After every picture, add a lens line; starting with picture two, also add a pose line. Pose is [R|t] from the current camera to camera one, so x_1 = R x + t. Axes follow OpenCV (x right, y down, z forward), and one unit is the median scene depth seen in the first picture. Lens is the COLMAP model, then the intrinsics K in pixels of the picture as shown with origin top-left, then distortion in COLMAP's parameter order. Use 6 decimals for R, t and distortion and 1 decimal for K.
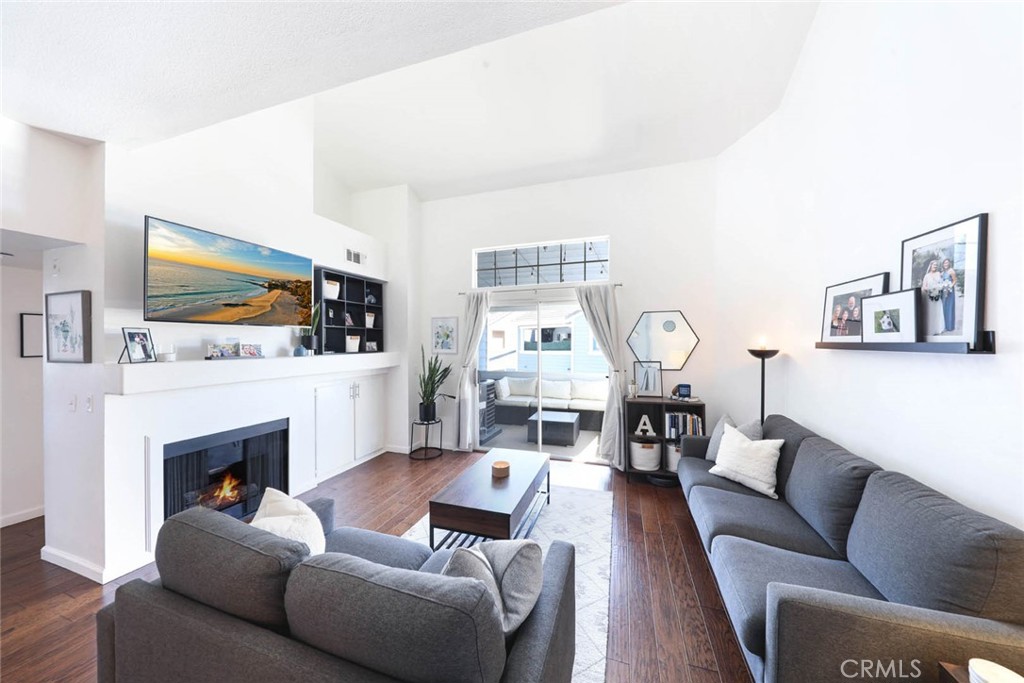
lens RADIAL K [[334.1, 0, 523.1], [0, 334.1, 342.4], [0, 0, 1]] dist [0.000805, 0.000011]
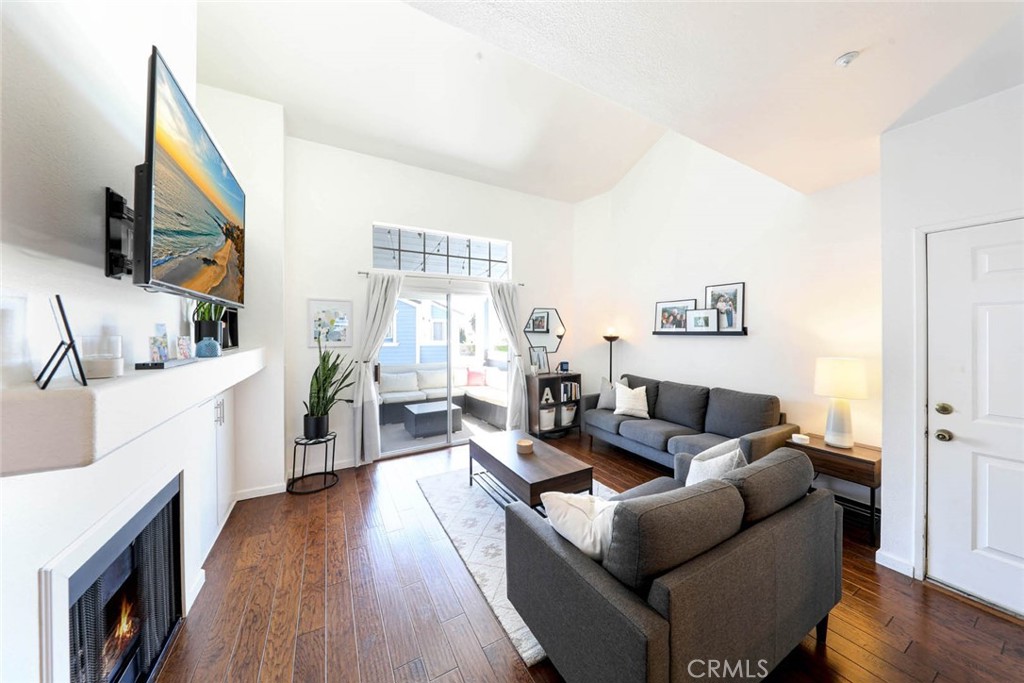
lens RADIAL K [[329.2, 0, 526.6], [0, 329.2, 333.0], [0, 0, 1]] dist [0.000755, -0.000012]
pose [[0.671450, -0.003744, 0.741040, -0.823828], [0.003213, 0.999993, 0.002142, 0.001374], [-0.741043, 0.000943, 0.671457, 0.252101]]
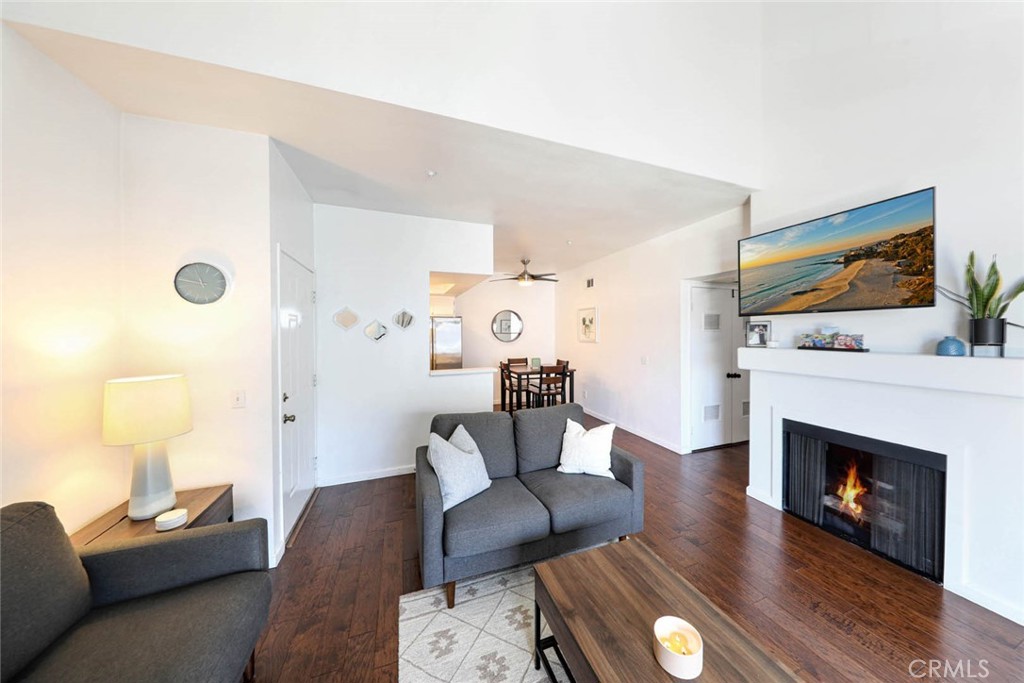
lens RADIAL K [[329.2, 0, 526.6], [0, 329.2, 333.0], [0, 0, 1]] dist [0.000755, -0.000012]
pose [[-0.782463, -0.004436, -0.622681, 0.302210], [-0.005573, 0.999984, -0.000121, 0.006877], [0.622672, 0.003375, -0.782476, 1.127418]]
